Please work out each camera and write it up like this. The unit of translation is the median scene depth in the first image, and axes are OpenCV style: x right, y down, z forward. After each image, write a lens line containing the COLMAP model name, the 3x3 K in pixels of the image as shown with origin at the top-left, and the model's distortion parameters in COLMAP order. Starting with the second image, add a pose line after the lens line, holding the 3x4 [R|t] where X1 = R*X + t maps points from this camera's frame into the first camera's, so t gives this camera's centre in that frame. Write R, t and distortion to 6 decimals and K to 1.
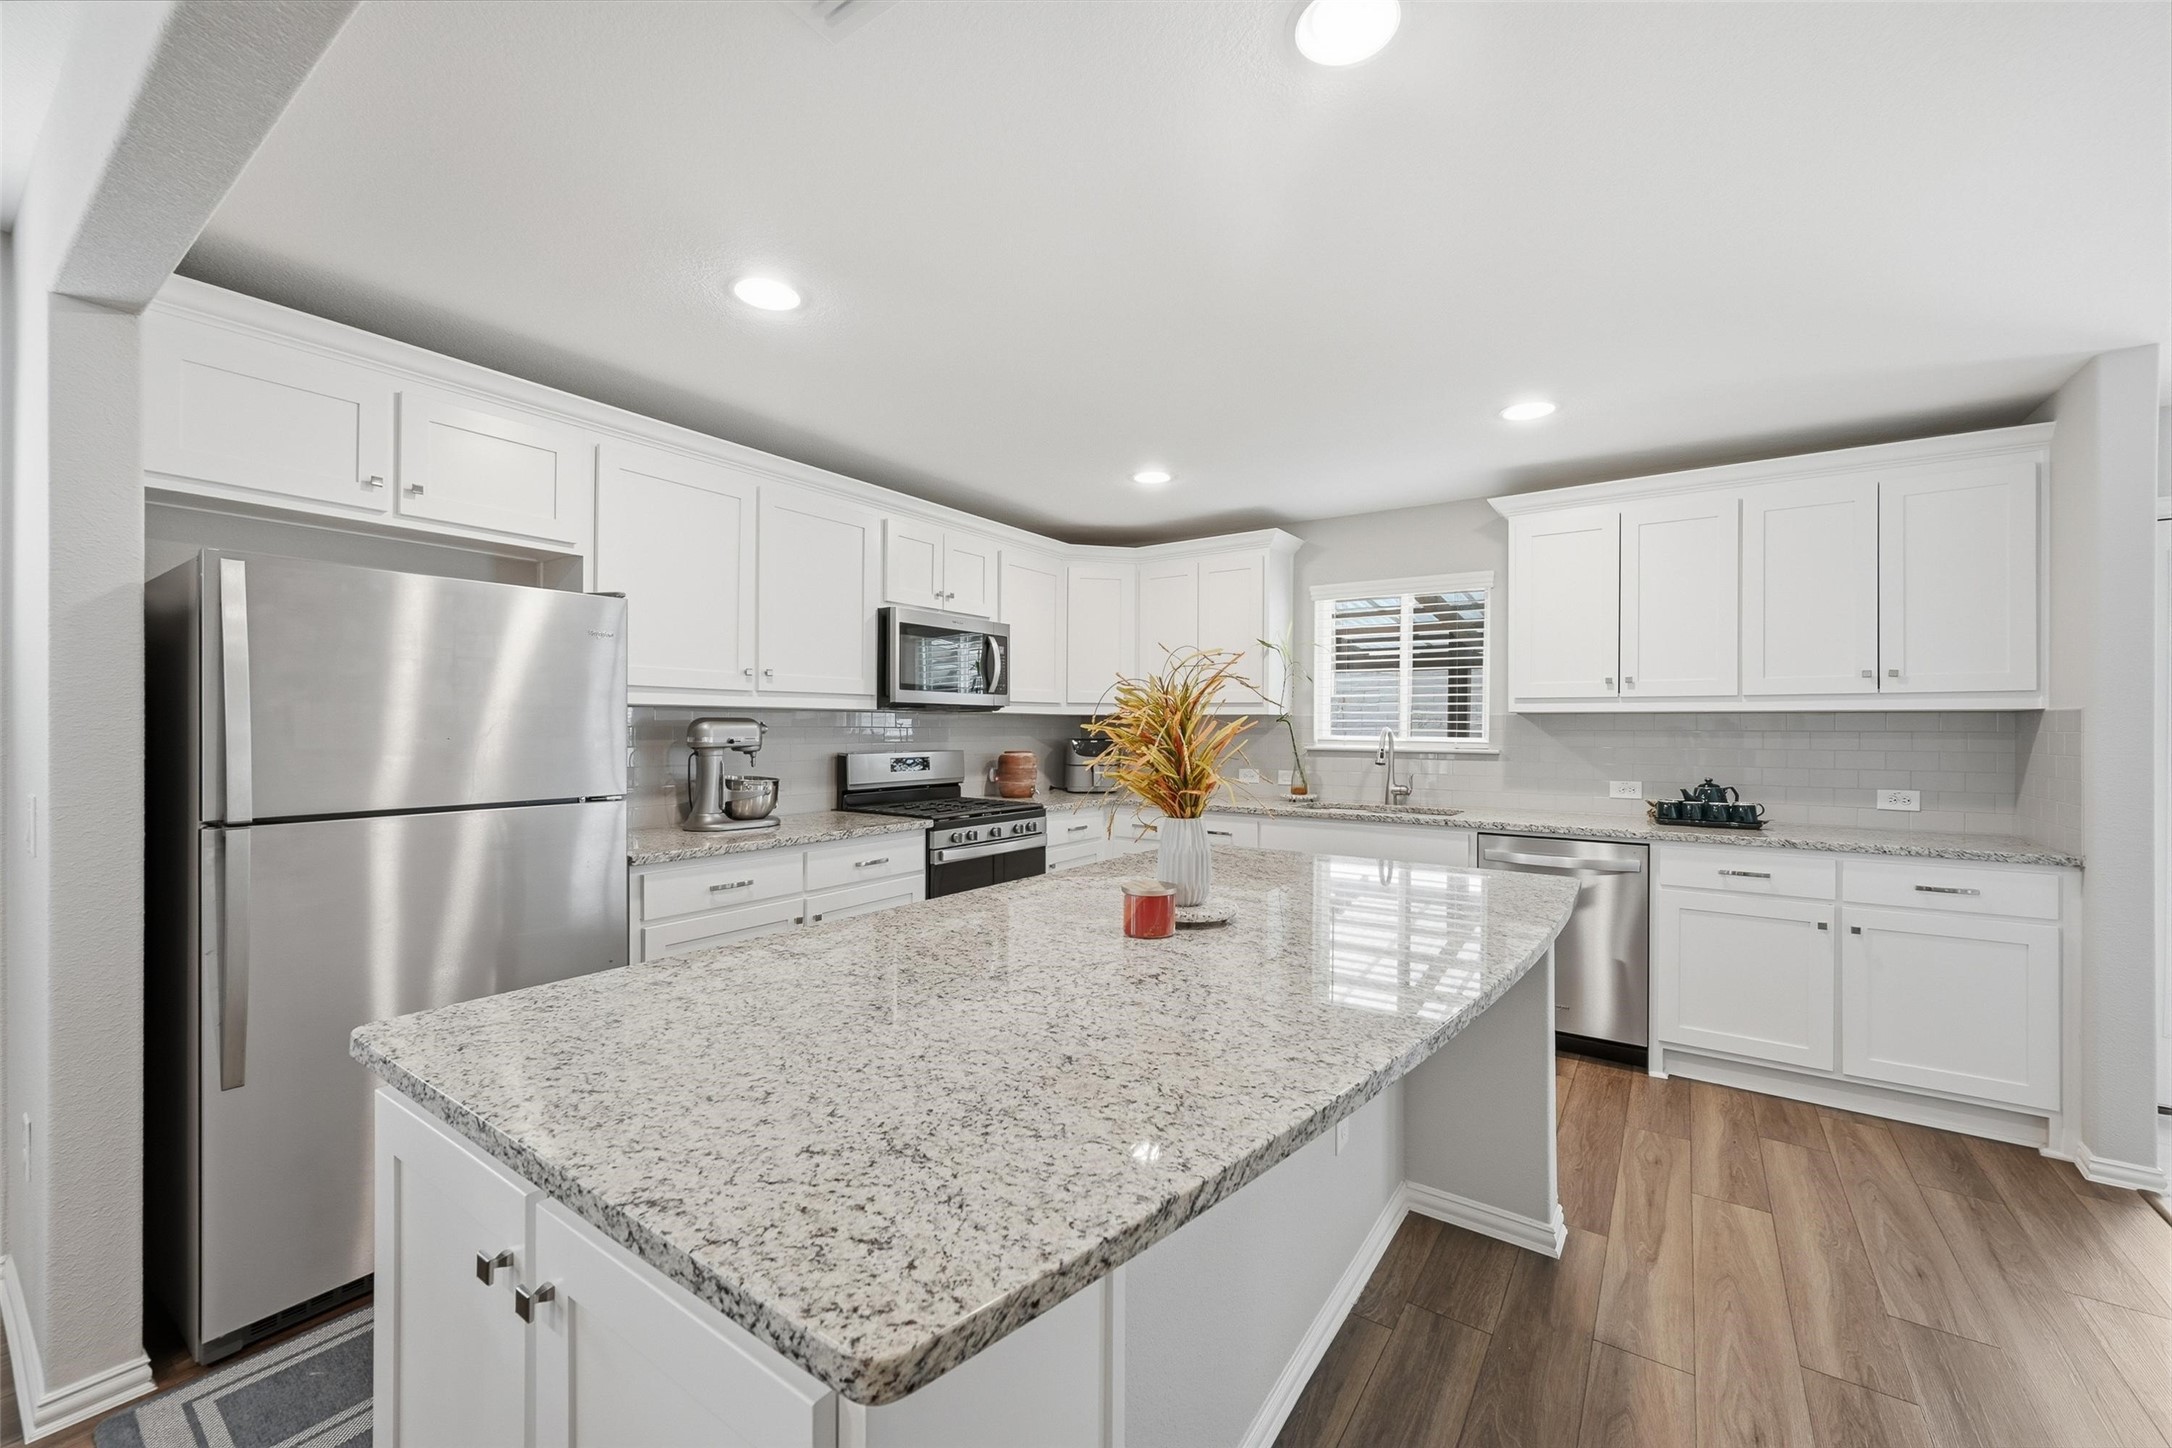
lens RADIAL K [[859.9, 0, 1089.1], [0, 859.9, 732.2], [0, 0, 1]] dist [-0.003835, 0.000468]
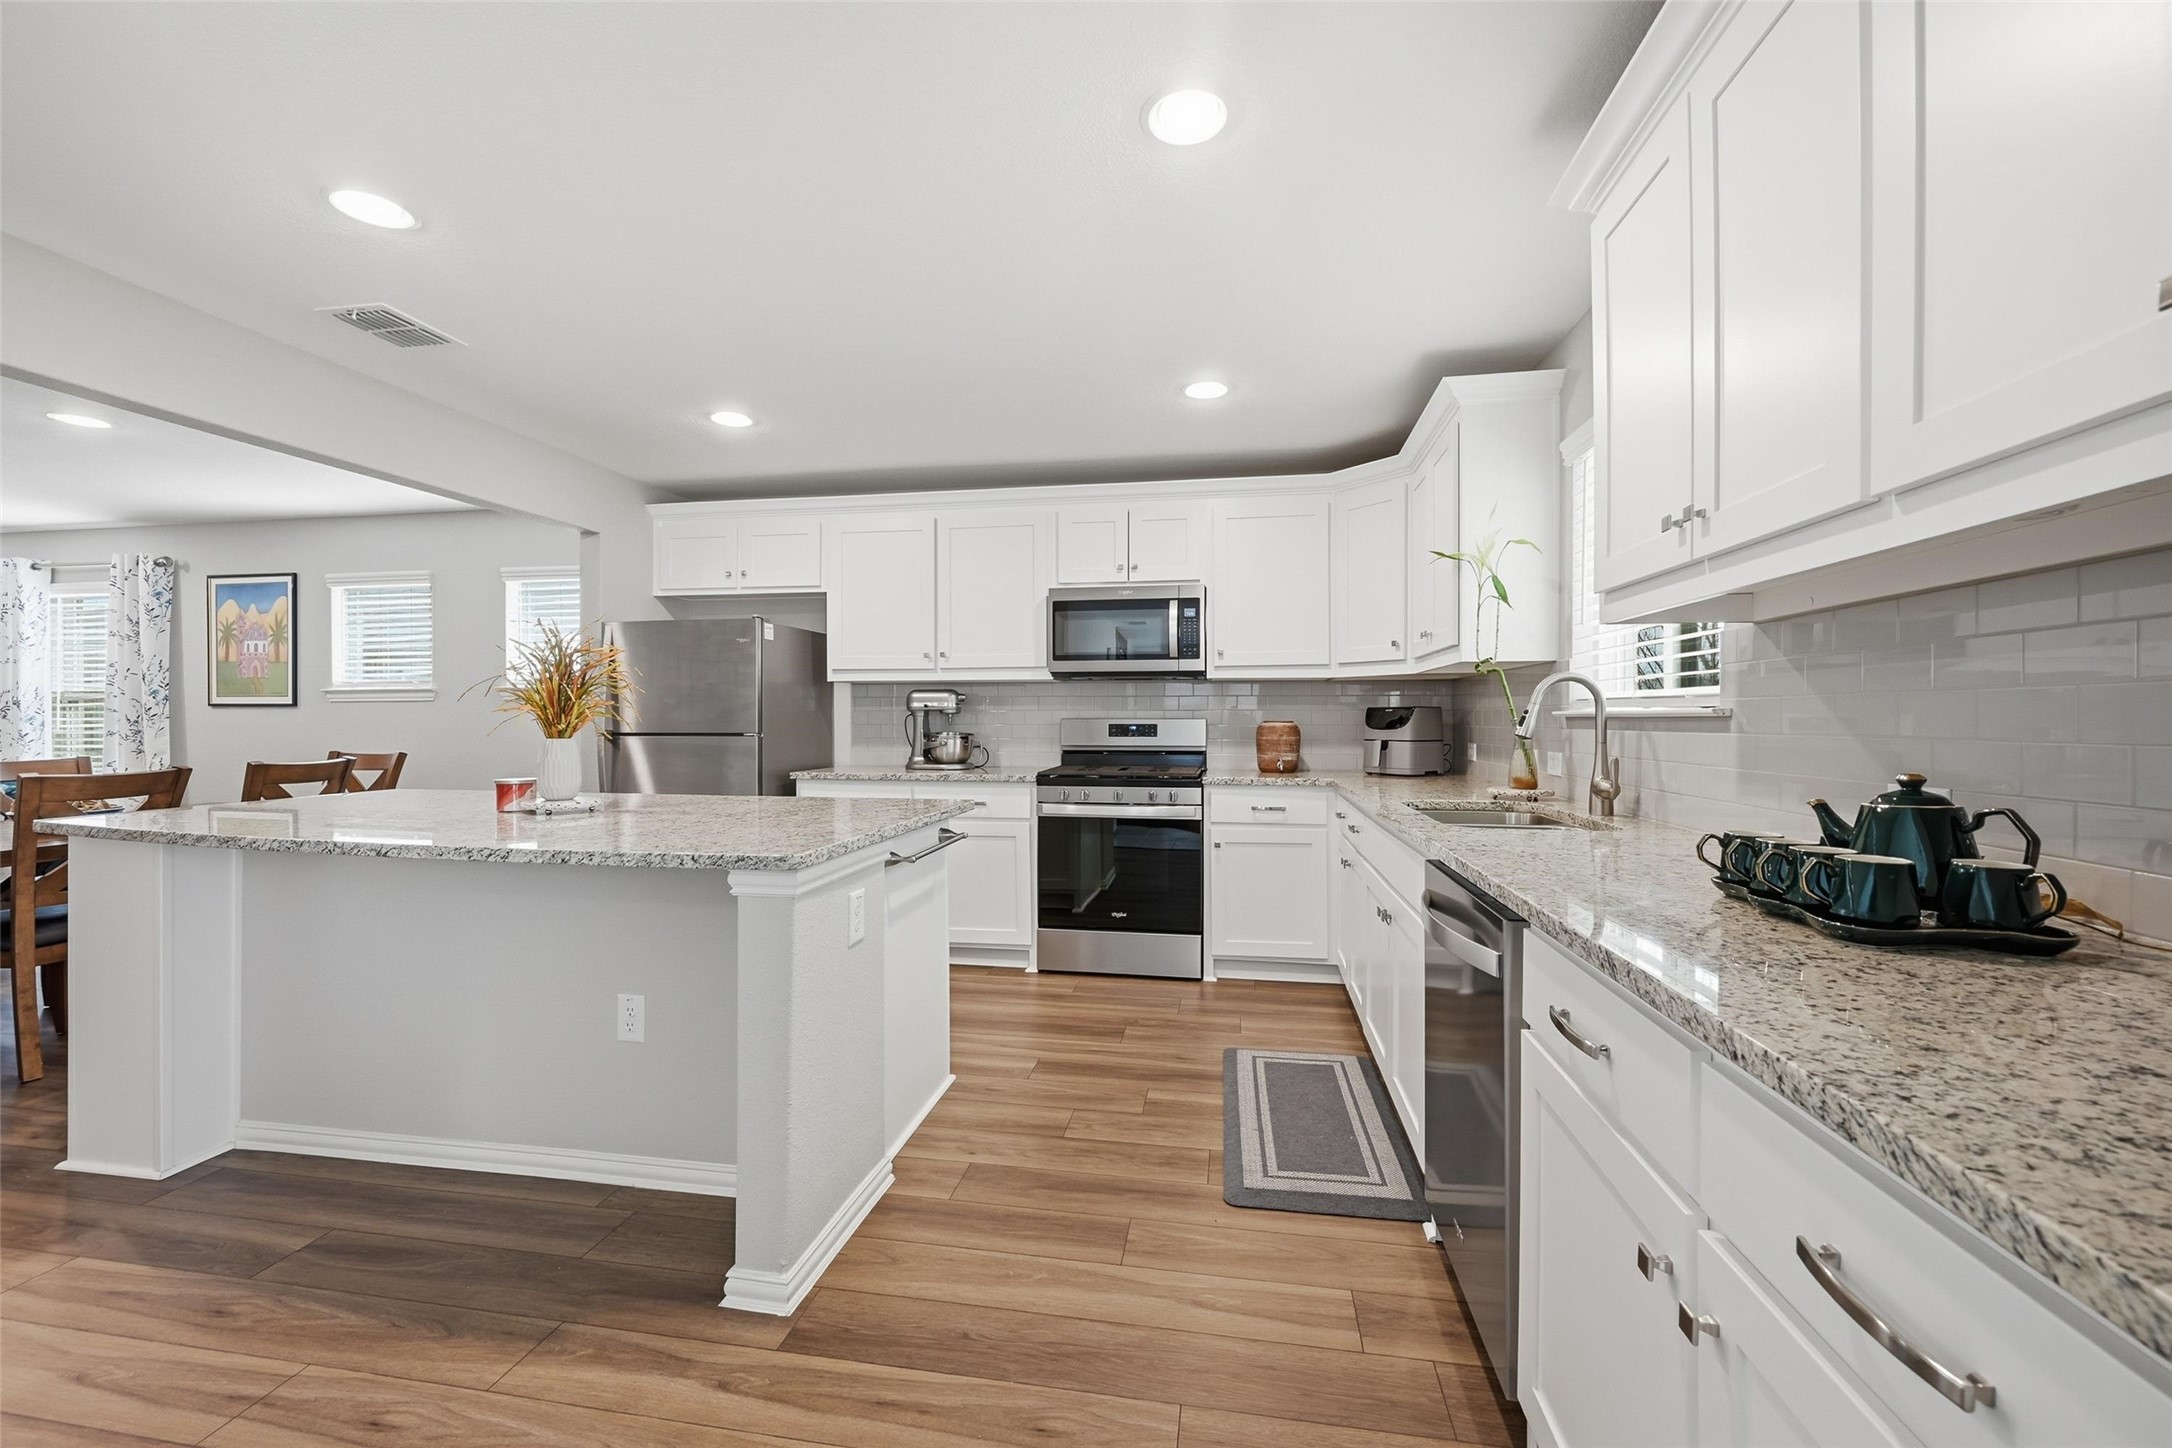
lens RADIAL K [[859.9, 0, 1088.9], [0, 859.9, 714.8], [0, 0, 1]] dist [-0.003835, 0.000468]
pose [[0.426661, -0.007009, -0.904385, 0.823312], [-0.005762, 0.999929, -0.010468, 0.034162], [0.904393, 0.009677, 0.426590, 0.552271]]
